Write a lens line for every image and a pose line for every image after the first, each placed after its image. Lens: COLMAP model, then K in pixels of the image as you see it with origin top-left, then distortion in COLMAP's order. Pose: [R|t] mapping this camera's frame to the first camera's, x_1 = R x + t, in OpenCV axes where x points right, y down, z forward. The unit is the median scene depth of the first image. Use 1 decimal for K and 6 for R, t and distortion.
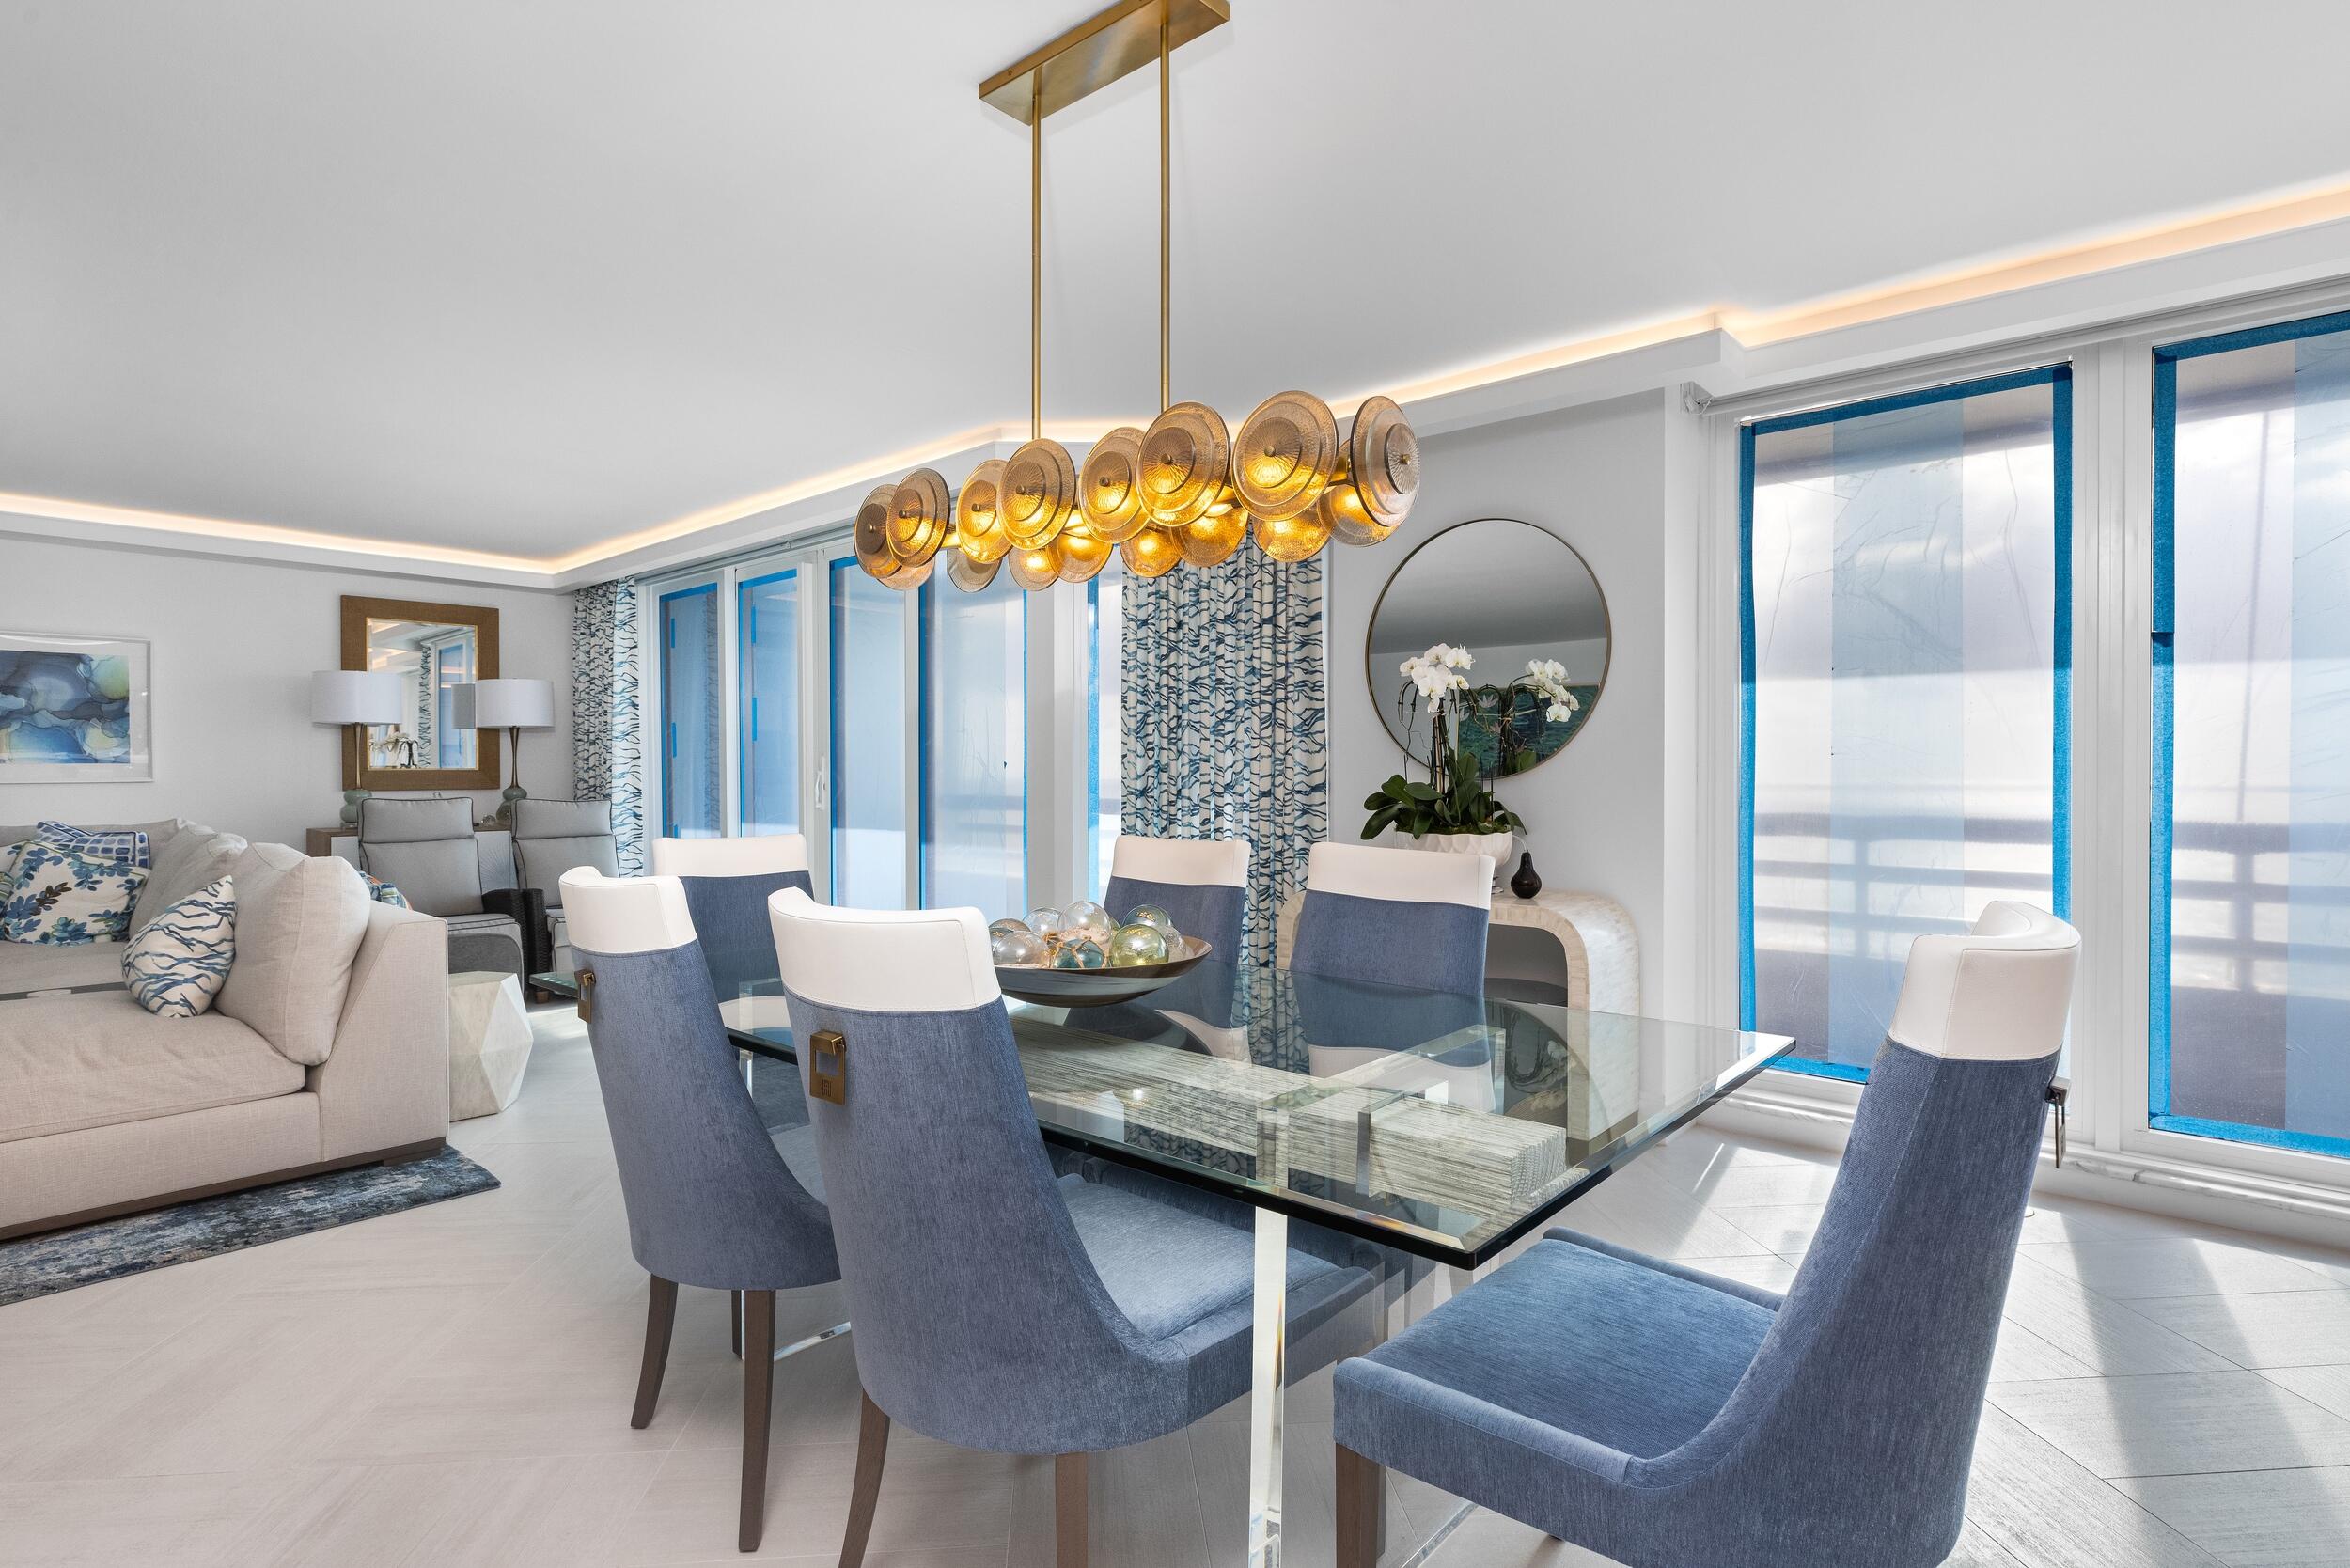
lens RADIAL K [[1163.9, 0, 1181.2], [0, 1163.9, 773.4], [0, 0, 1]] dist [-0.003459, 0.001229]
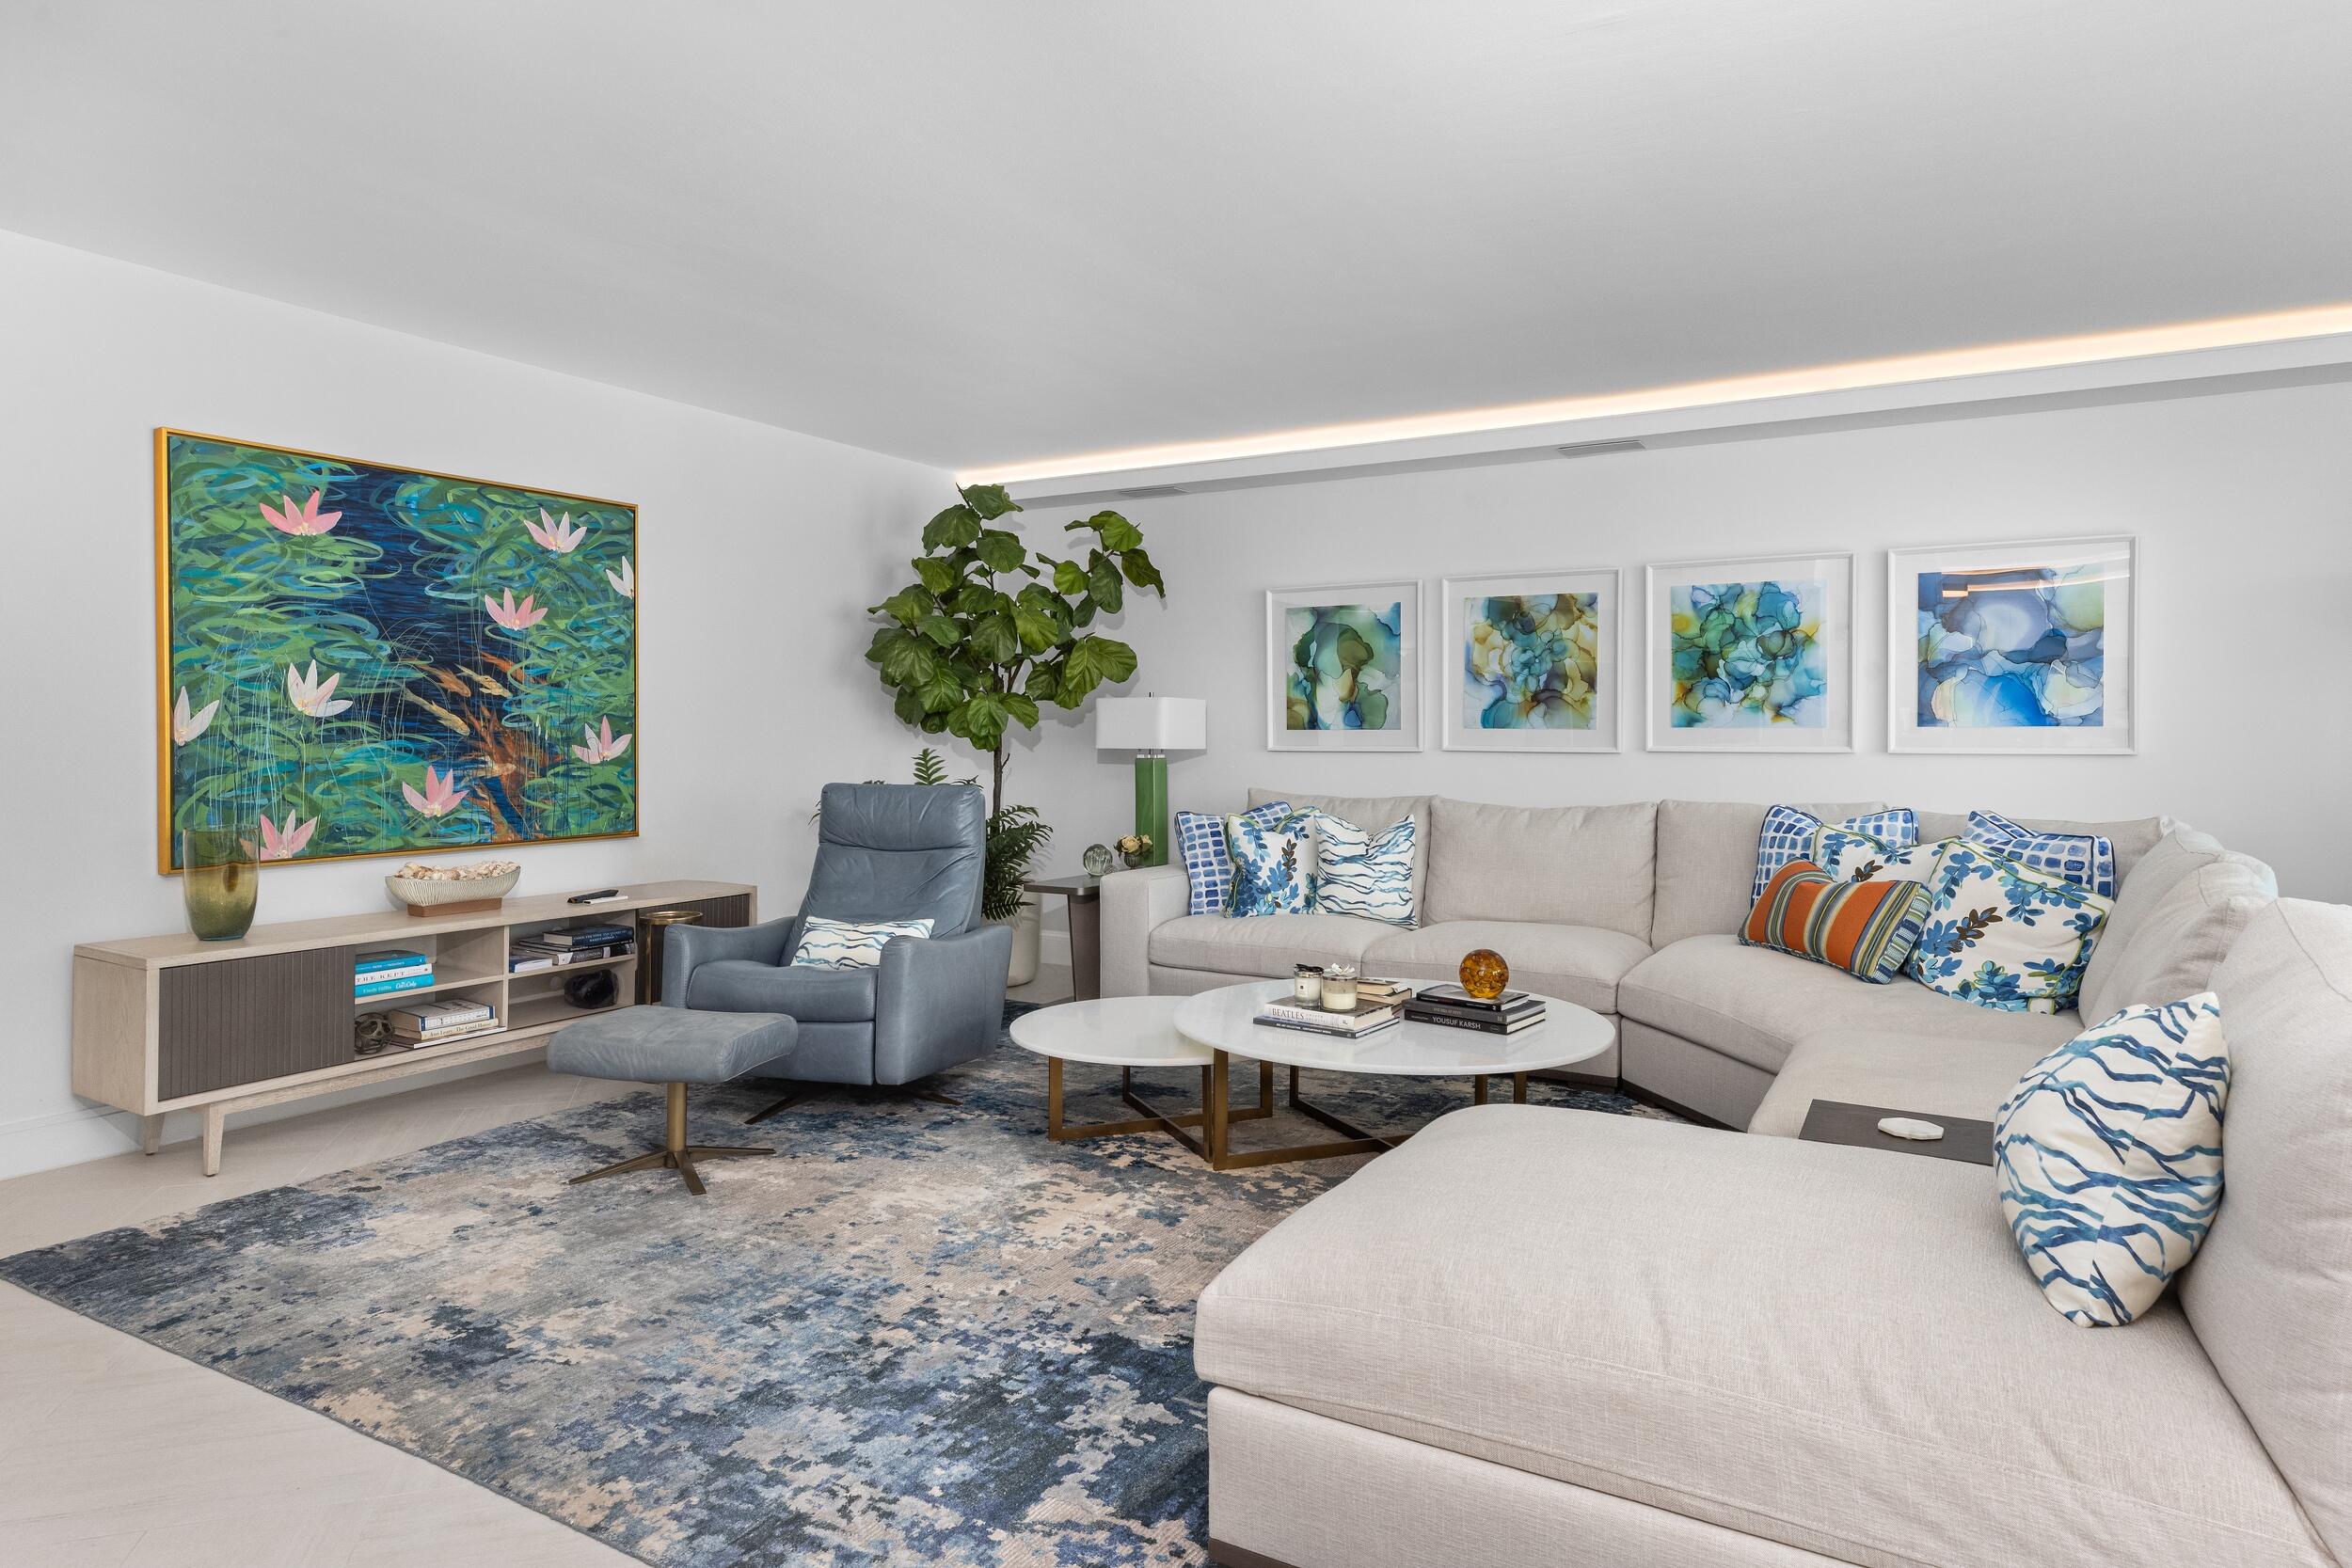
lens RADIAL K [[1377.6, 0, 1176.8], [0, 1377.6, 754.3], [0, 0, 1]] dist [0.014772, -0.001682]
pose [[0.213868, 0.014786, -0.976751, -0.294883], [-0.009000, 0.999873, 0.013165, 0.001982], [0.976821, 0.005975, 0.213974, 0.376748]]
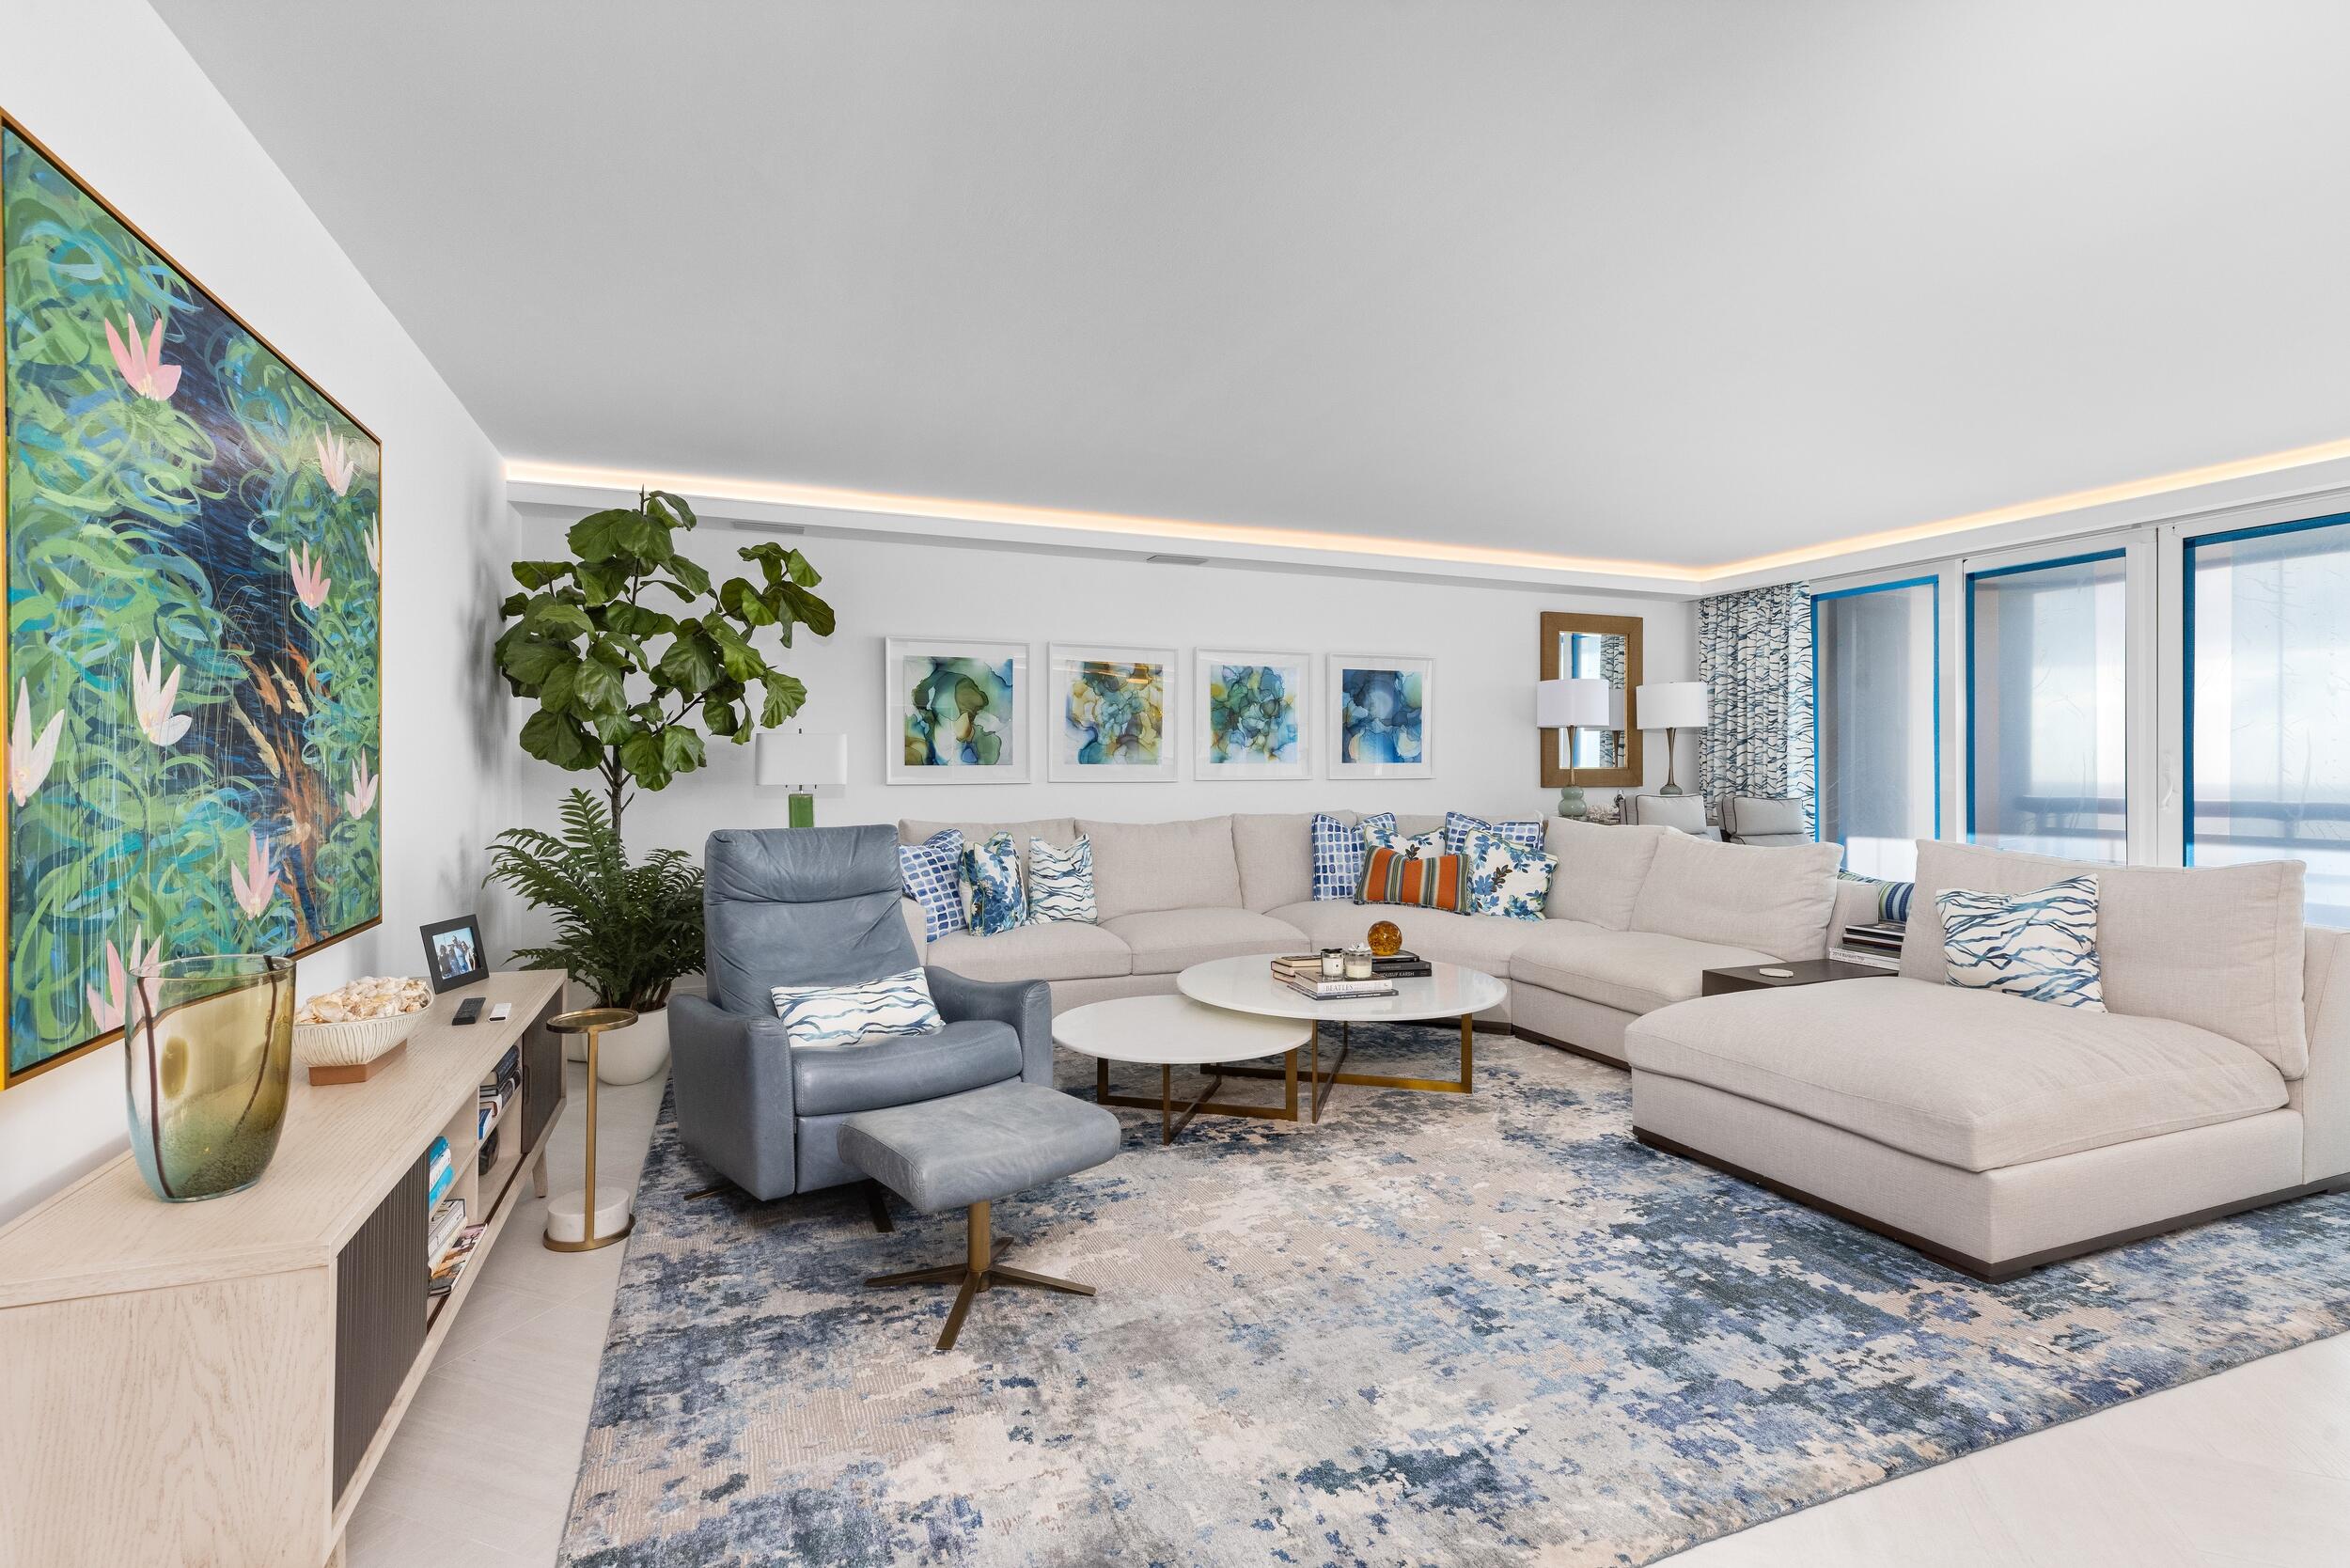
lens RADIAL K [[1086.8, 0, 1175.1], [0, 1086.8, 782.5], [0, 0, 1]] dist [0.006178, -0.000946]
pose [[0.903022, 0.004967, -0.429565, -0.775354], [-0.001715, 0.999967, 0.007958, 0.003283], [0.429590, -0.006450, 0.903001, -0.121112]]
